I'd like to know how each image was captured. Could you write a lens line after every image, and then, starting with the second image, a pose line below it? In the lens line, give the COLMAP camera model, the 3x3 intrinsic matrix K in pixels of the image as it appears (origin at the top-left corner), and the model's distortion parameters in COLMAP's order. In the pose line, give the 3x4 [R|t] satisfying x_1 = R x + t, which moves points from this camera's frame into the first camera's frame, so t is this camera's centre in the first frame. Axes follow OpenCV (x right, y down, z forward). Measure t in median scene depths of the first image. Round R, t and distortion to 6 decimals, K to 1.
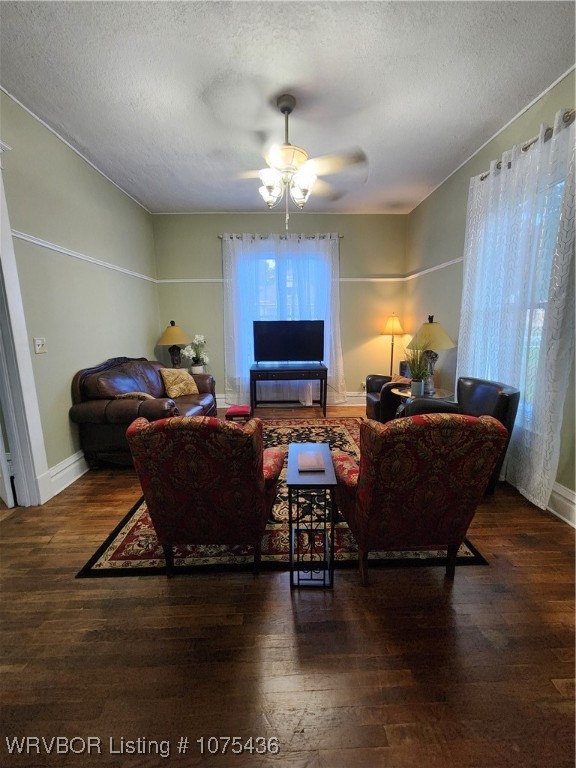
lens RADIAL K [[316.6, 0, 290.2], [0, 316.6, 380.5], [0, 0, 1]] dist [0.001592, 0.000835]
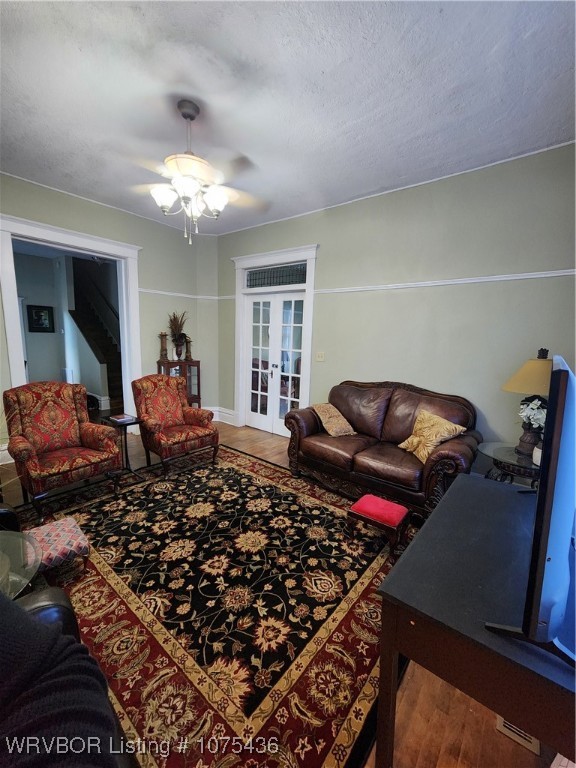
lens RADIAL K [[316.6, 0, 287.7], [0, 316.6, 381.3], [0, 0, 1]] dist [0.001592, 0.000835]
pose [[-0.652002, 0.100899, -0.751474, 0.319620], [-0.150244, 0.954261, 0.258483, -0.227061], [0.743183, 0.281436, -0.607020, 1.122434]]
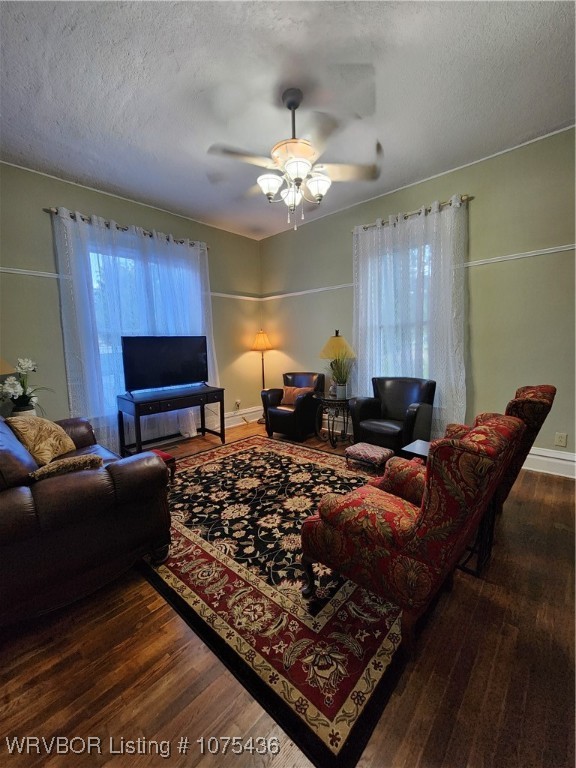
lens RADIAL K [[316.6, 0, 289.1], [0, 316.6, 381.9], [0, 0, 1]] dist [0.001592, 0.000835]
pose [[0.692426, -0.093725, 0.715375, -0.429818], [0.145959, 0.989222, -0.011674, -0.021022], [-0.706571, 0.112499, 0.698643, 0.254216]]
